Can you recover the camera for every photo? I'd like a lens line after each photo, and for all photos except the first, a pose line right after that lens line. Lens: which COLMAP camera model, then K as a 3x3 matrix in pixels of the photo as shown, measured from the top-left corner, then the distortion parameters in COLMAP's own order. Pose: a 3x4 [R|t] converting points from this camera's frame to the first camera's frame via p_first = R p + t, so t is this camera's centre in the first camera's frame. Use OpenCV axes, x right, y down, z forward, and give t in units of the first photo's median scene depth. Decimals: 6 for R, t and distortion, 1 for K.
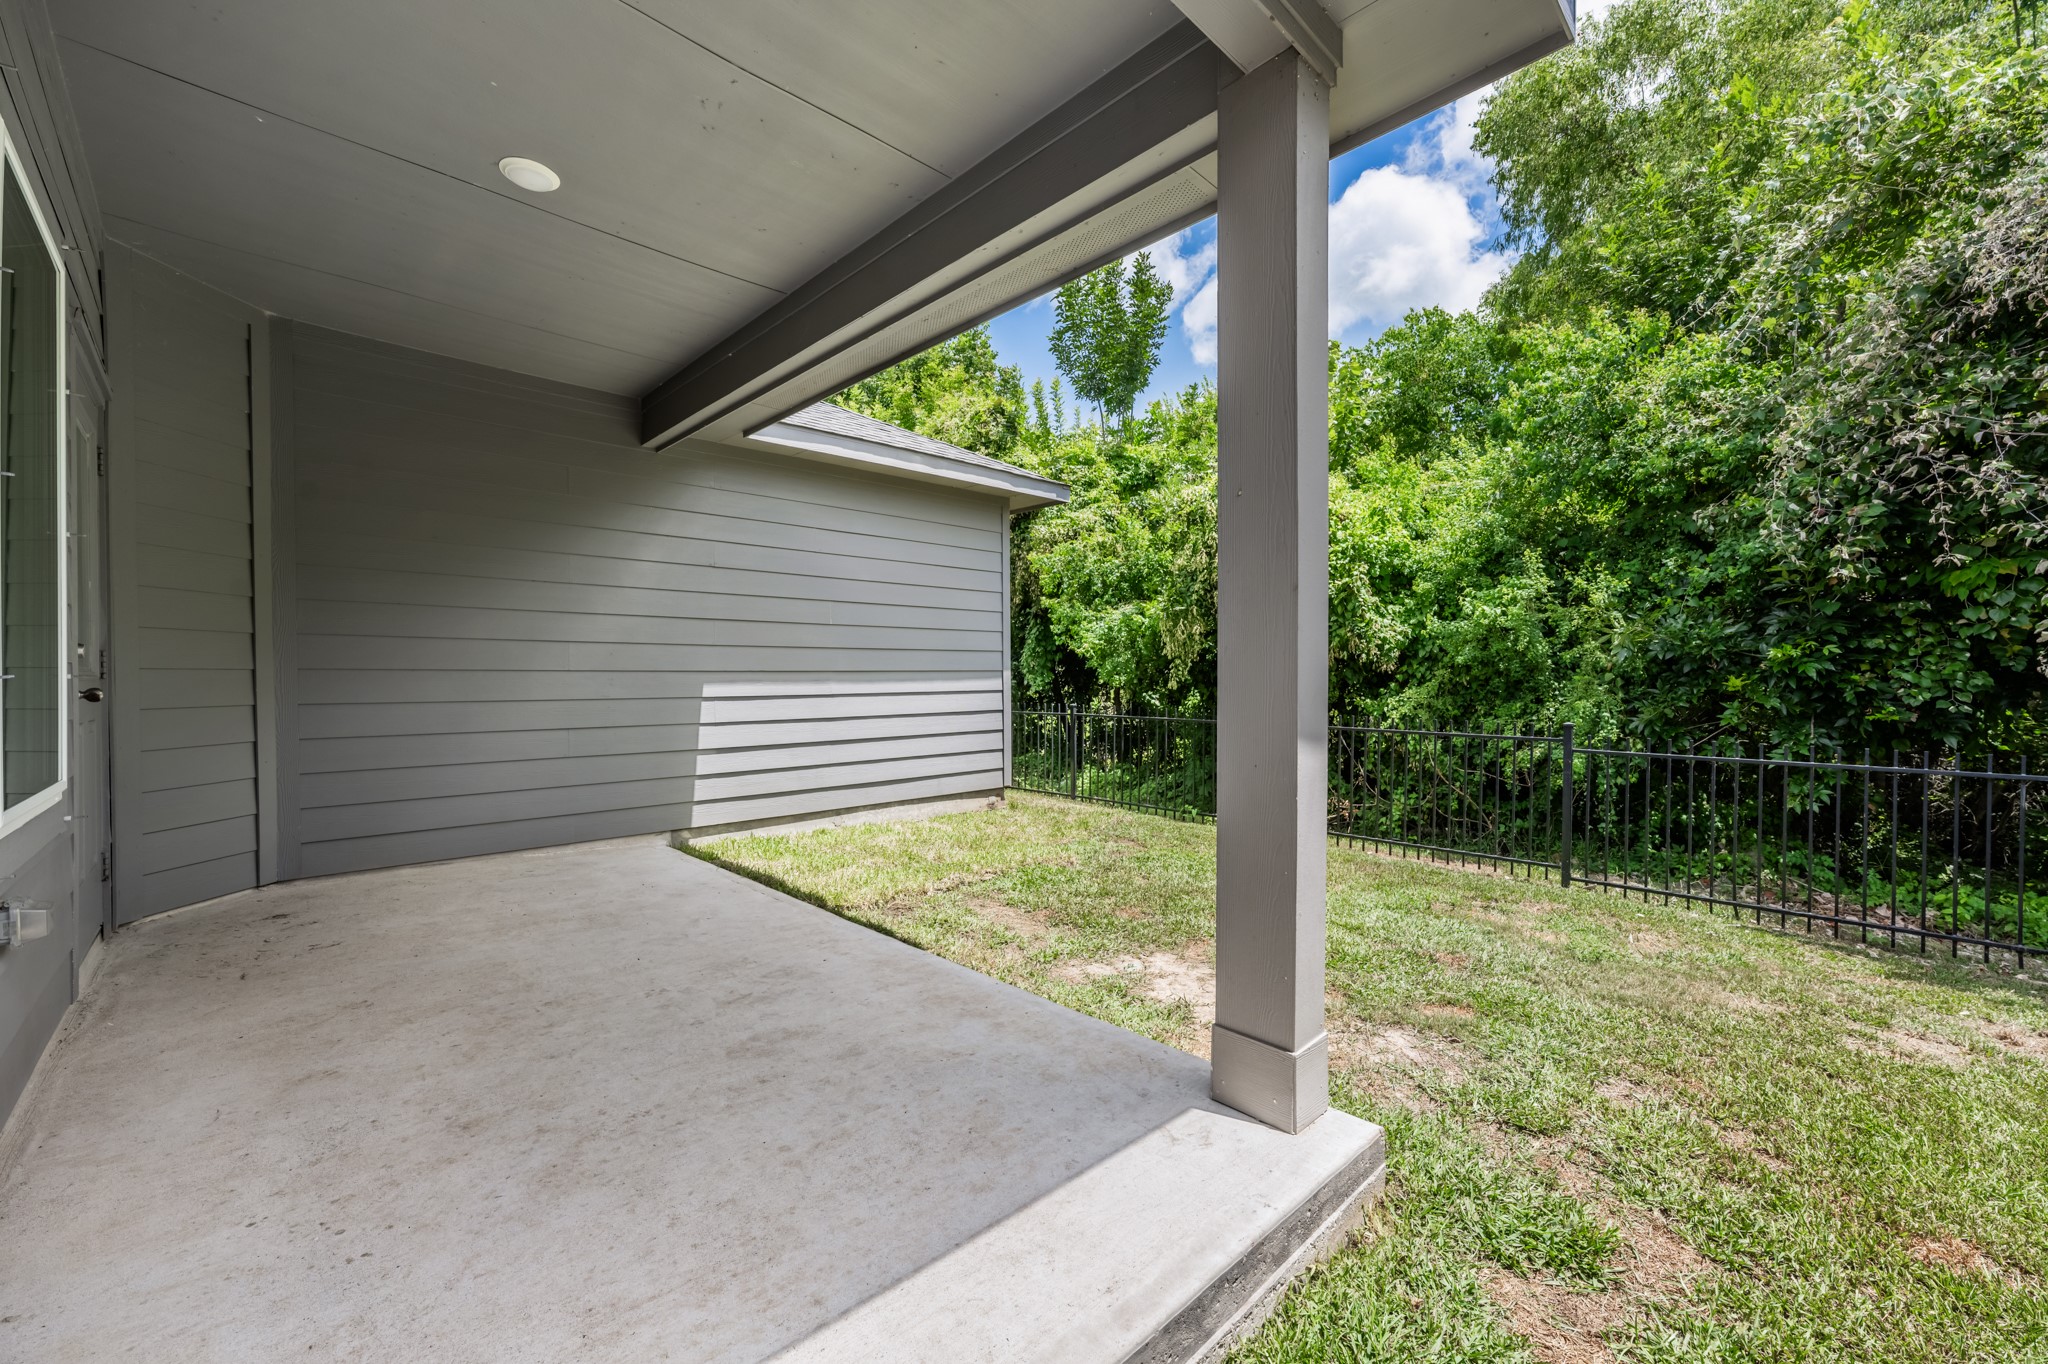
lens RADIAL K [[815.0, 0, 1023.7], [0, 815.0, 689.7], [0, 0, 1]] dist [-0.036056, 0.017522]
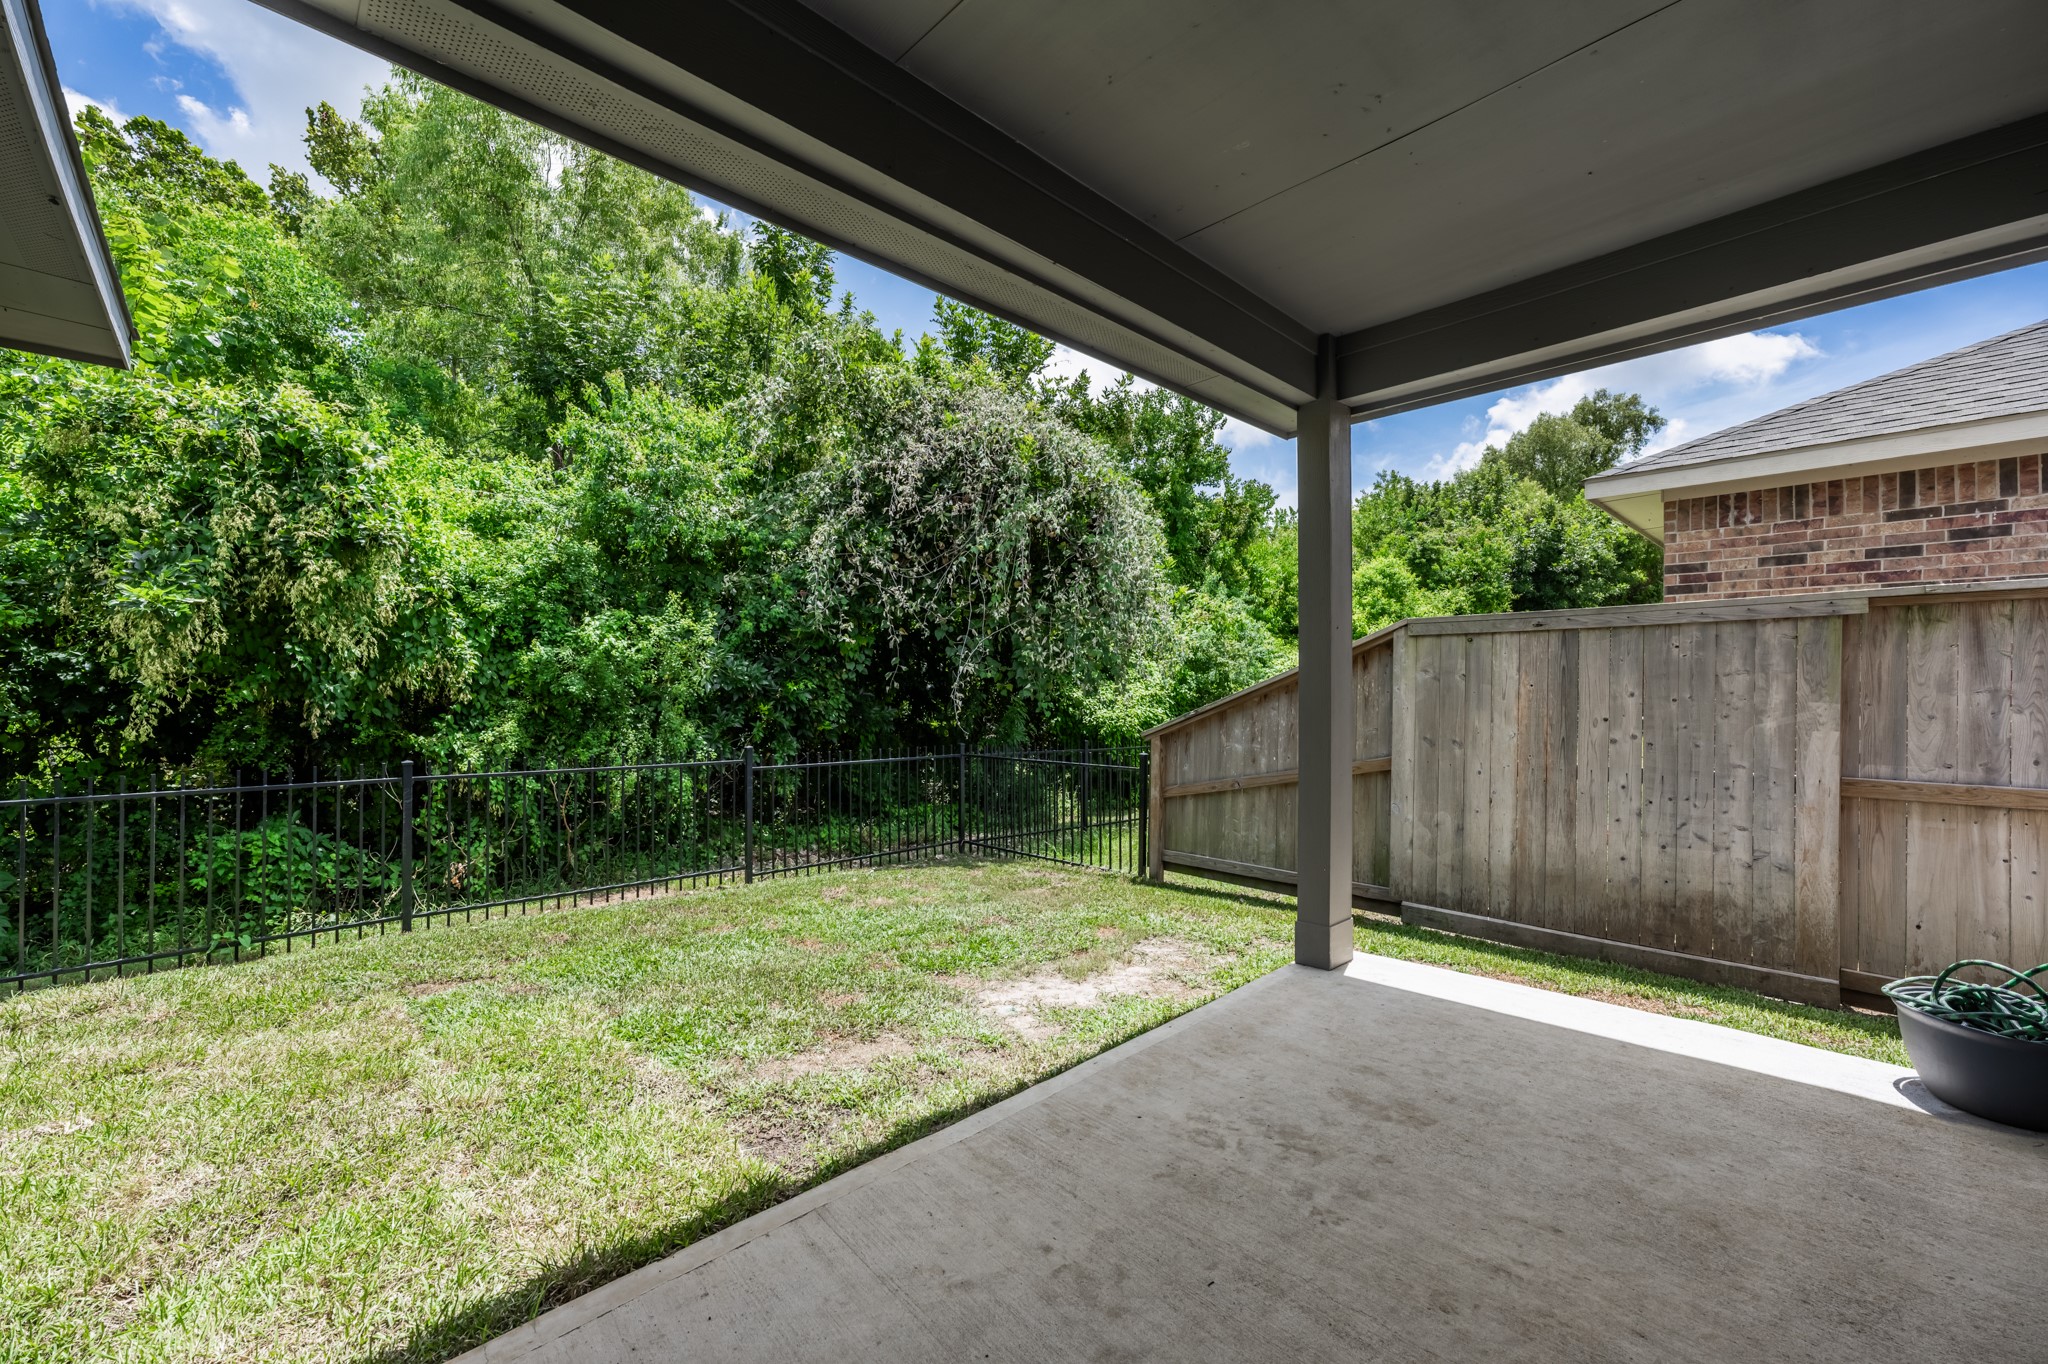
lens RADIAL K [[815.0, 0, 1023.7], [0, 815.0, 689.7], [0, 0, 1]] dist [-0.036056, 0.017522]
pose [[0.006006, -0.003109, 0.999977, -1.065424], [0.015876, 0.999869, 0.003013, -0.079454], [-0.999856, 0.015858, 0.006055, 1.159199]]
